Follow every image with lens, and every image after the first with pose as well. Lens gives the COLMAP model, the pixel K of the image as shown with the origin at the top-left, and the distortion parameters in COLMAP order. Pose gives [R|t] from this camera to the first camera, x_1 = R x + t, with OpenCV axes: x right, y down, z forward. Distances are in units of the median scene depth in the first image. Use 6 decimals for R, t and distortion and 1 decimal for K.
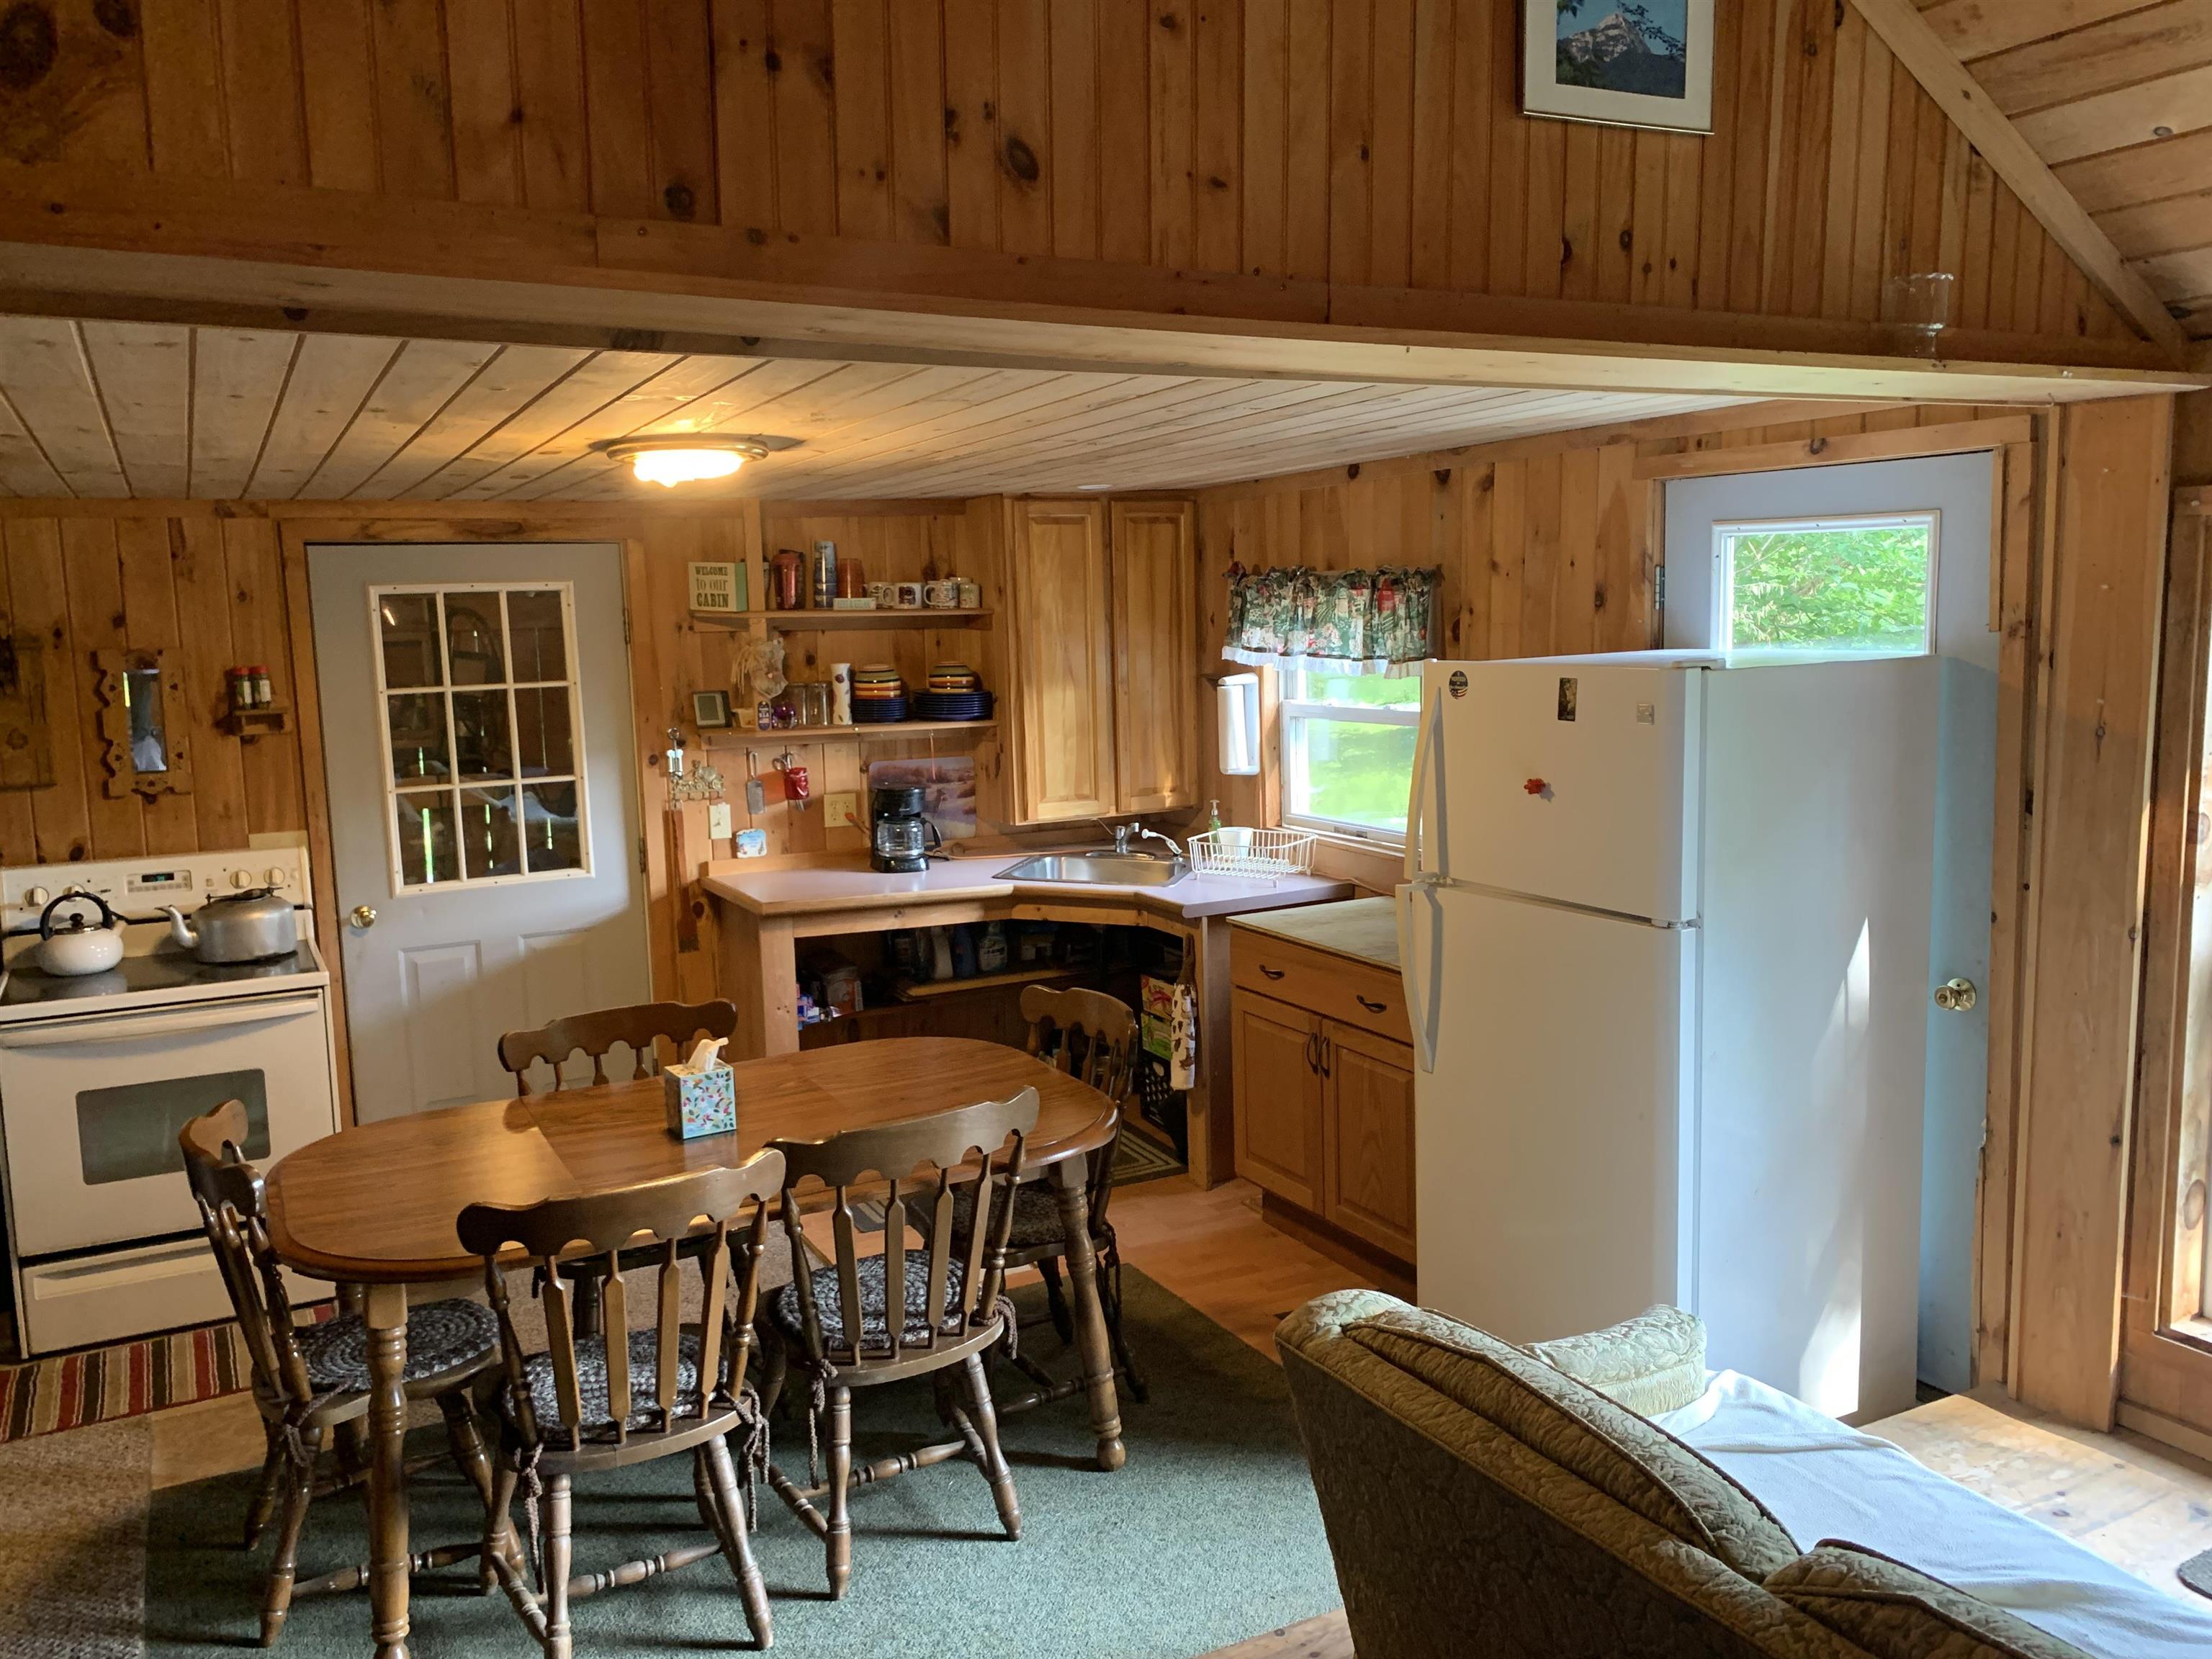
lens RADIAL K [[1679.5, 0, 1102.0], [0, 1679.5, 819.0], [0, 0, 1]] dist [0.068701, -0.095732]
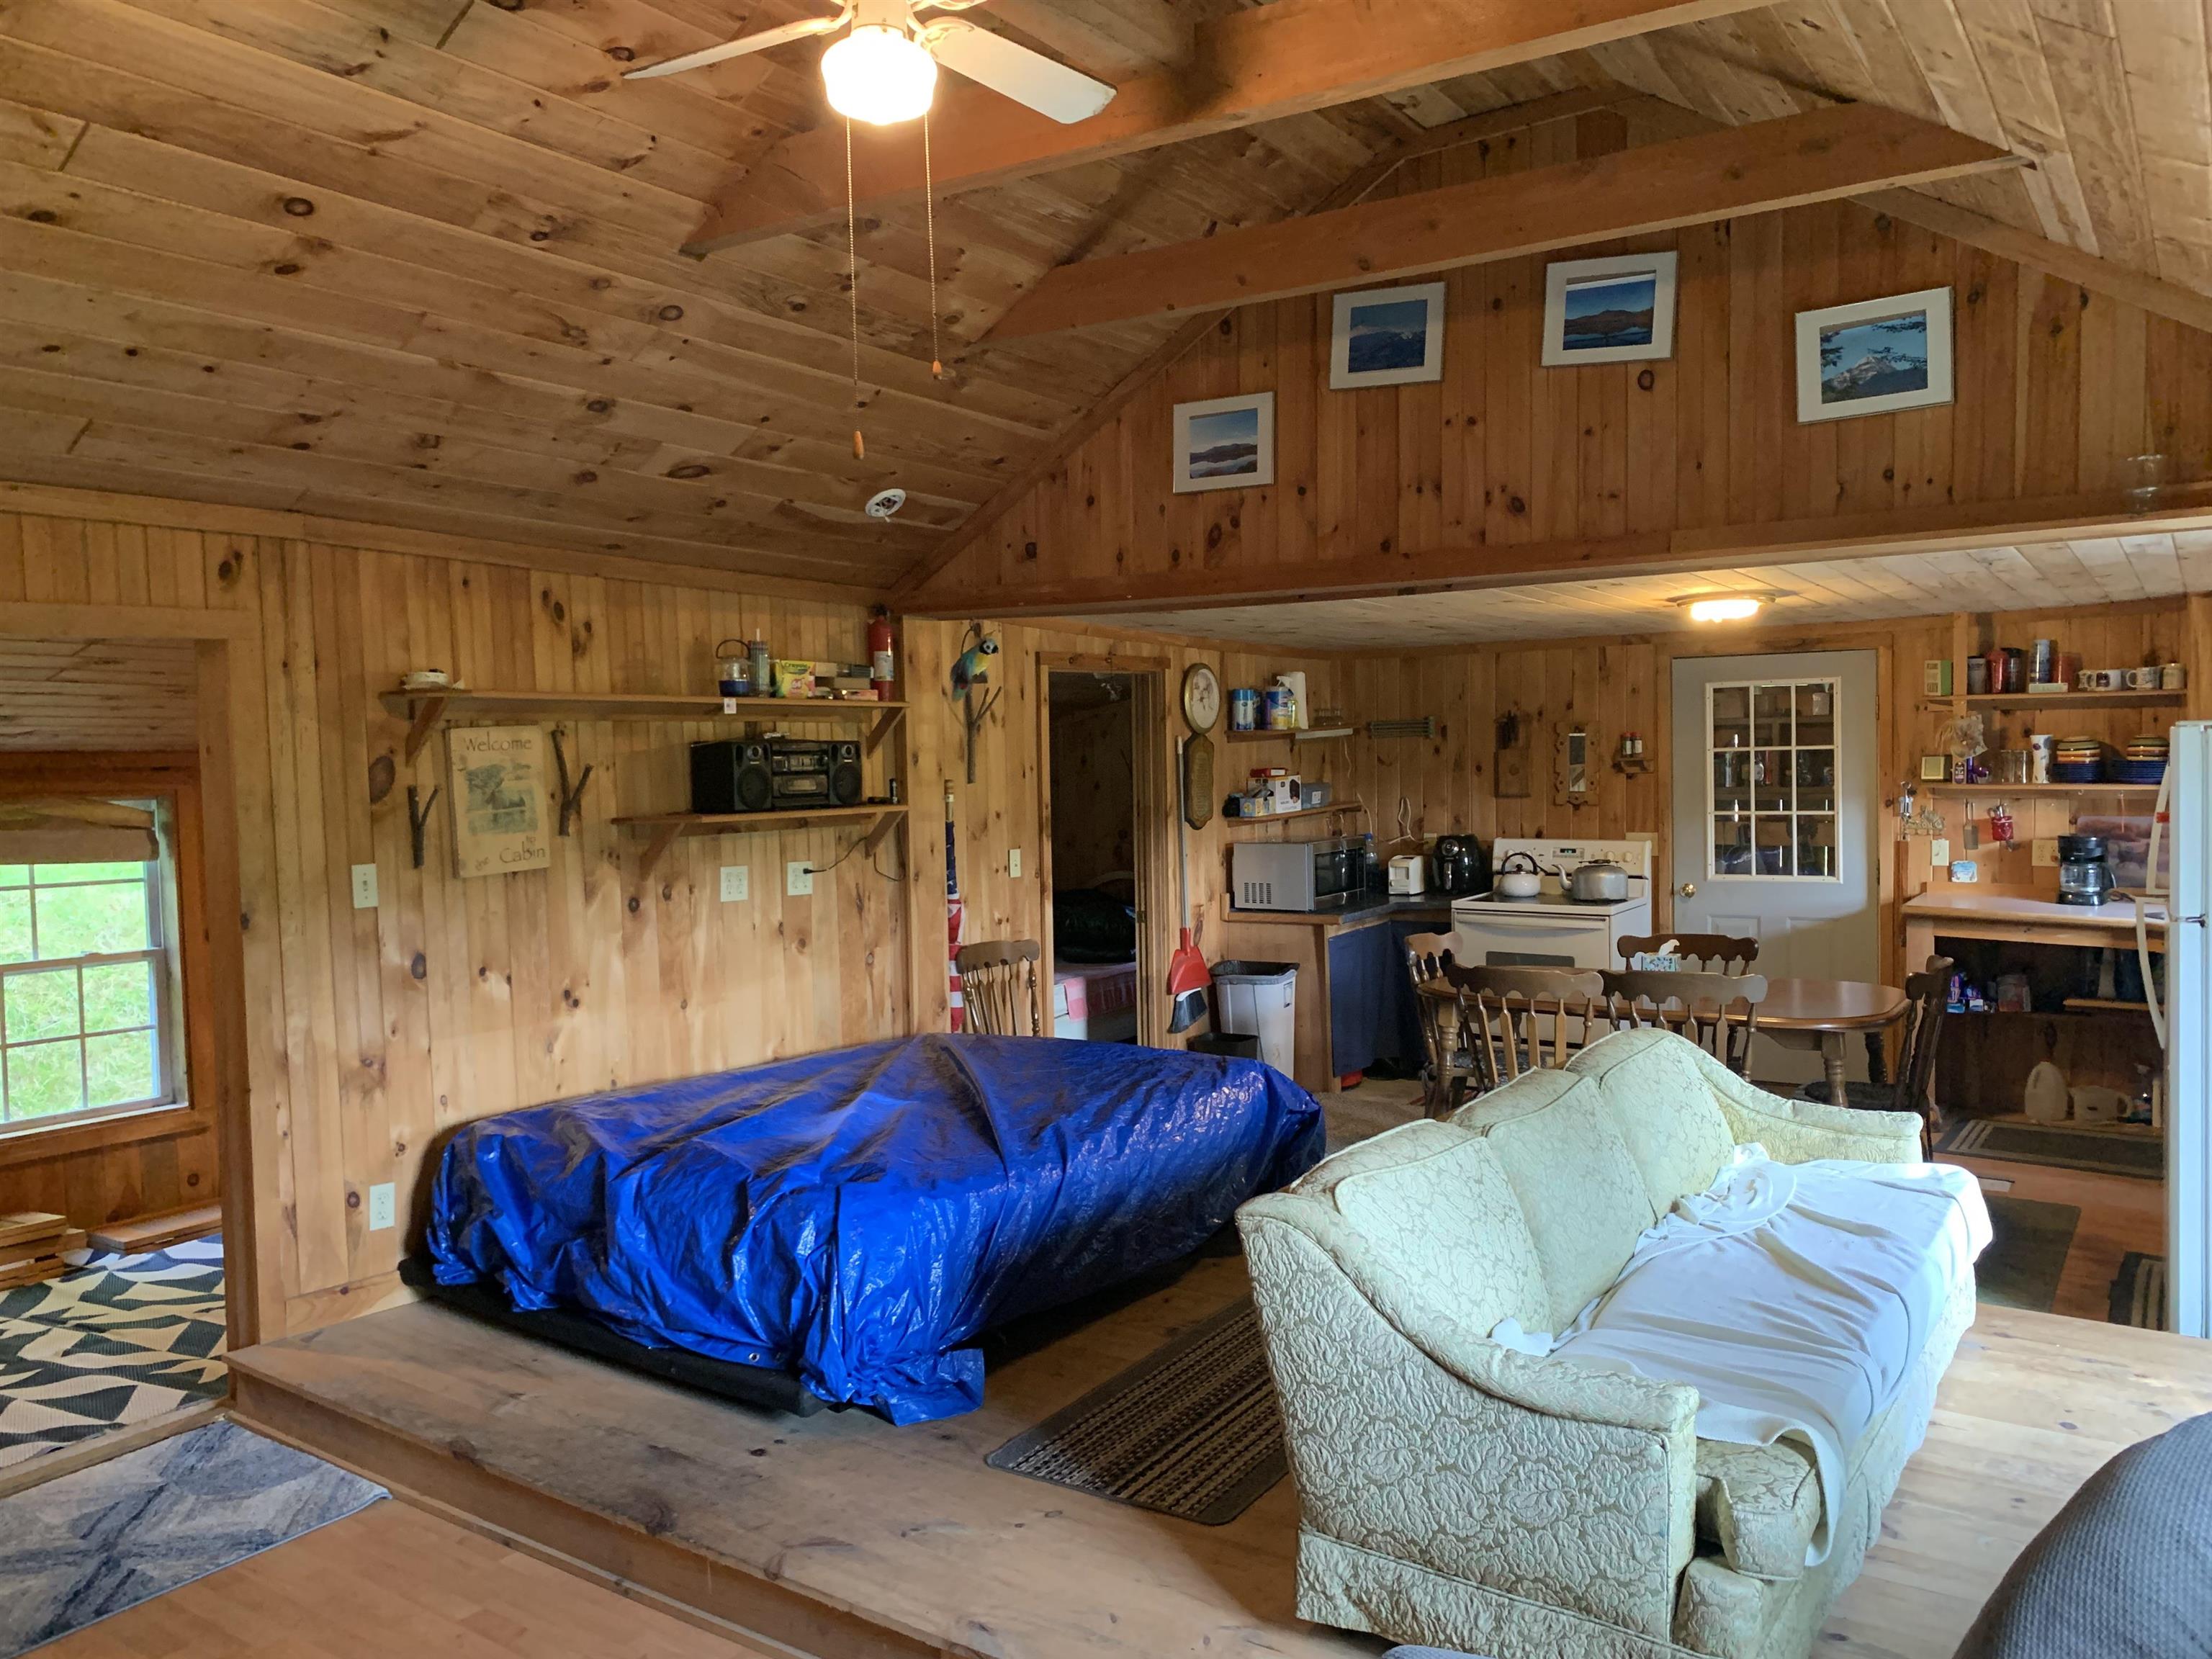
lens RADIAL K [[1675.3, 0, 1105.1], [0, 1675.3, 816.8], [0, 0, 1]] dist [0.108108, -0.197512]
pose [[0.475664, 0.050721, -0.878163, 0.718242], [-0.102008, 0.994781, 0.002203, 0.042583], [0.873692, 0.088532, 0.478356, -0.247518]]
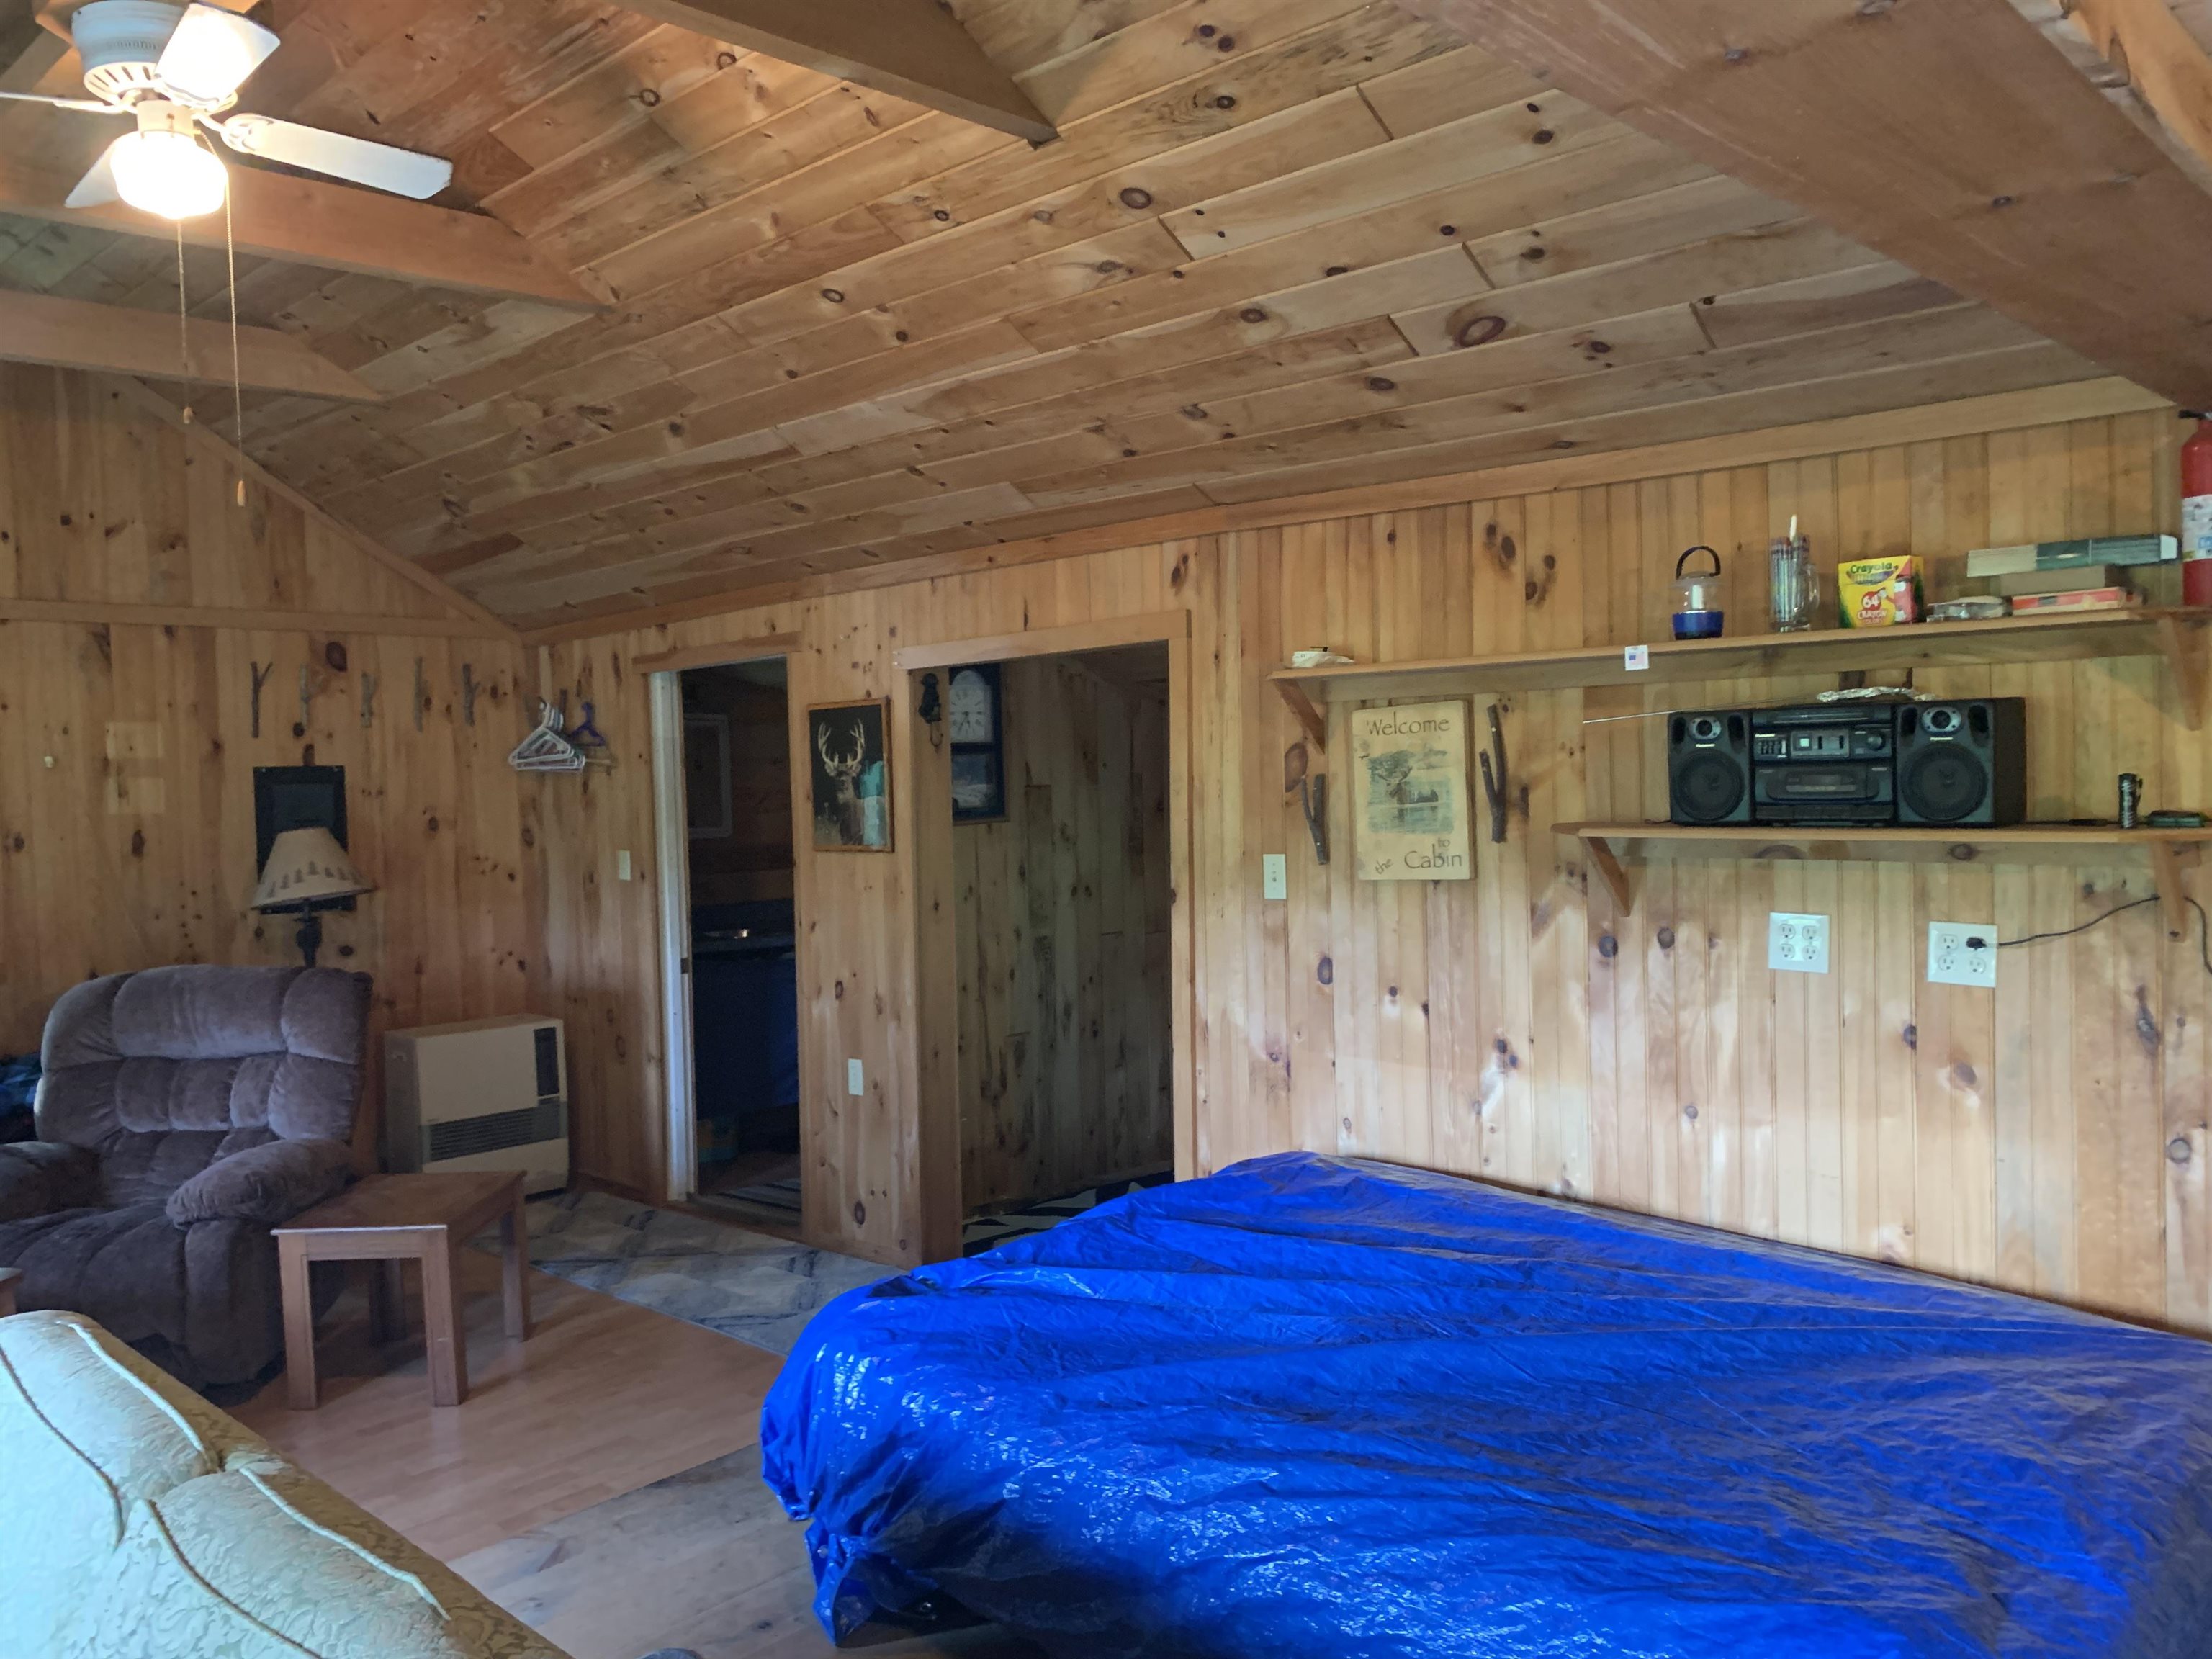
lens RADIAL K [[1674.8, 0, 1105.7], [0, 1674.8, 831.5], [0, 0, 1]] dist [0.136418, -0.299896]
pose [[-0.949495, 0.062840, -0.307426, 0.106682], [0.011886, 0.986242, 0.164883, -0.043946], [0.313557, 0.152901, -0.937178, 0.604327]]
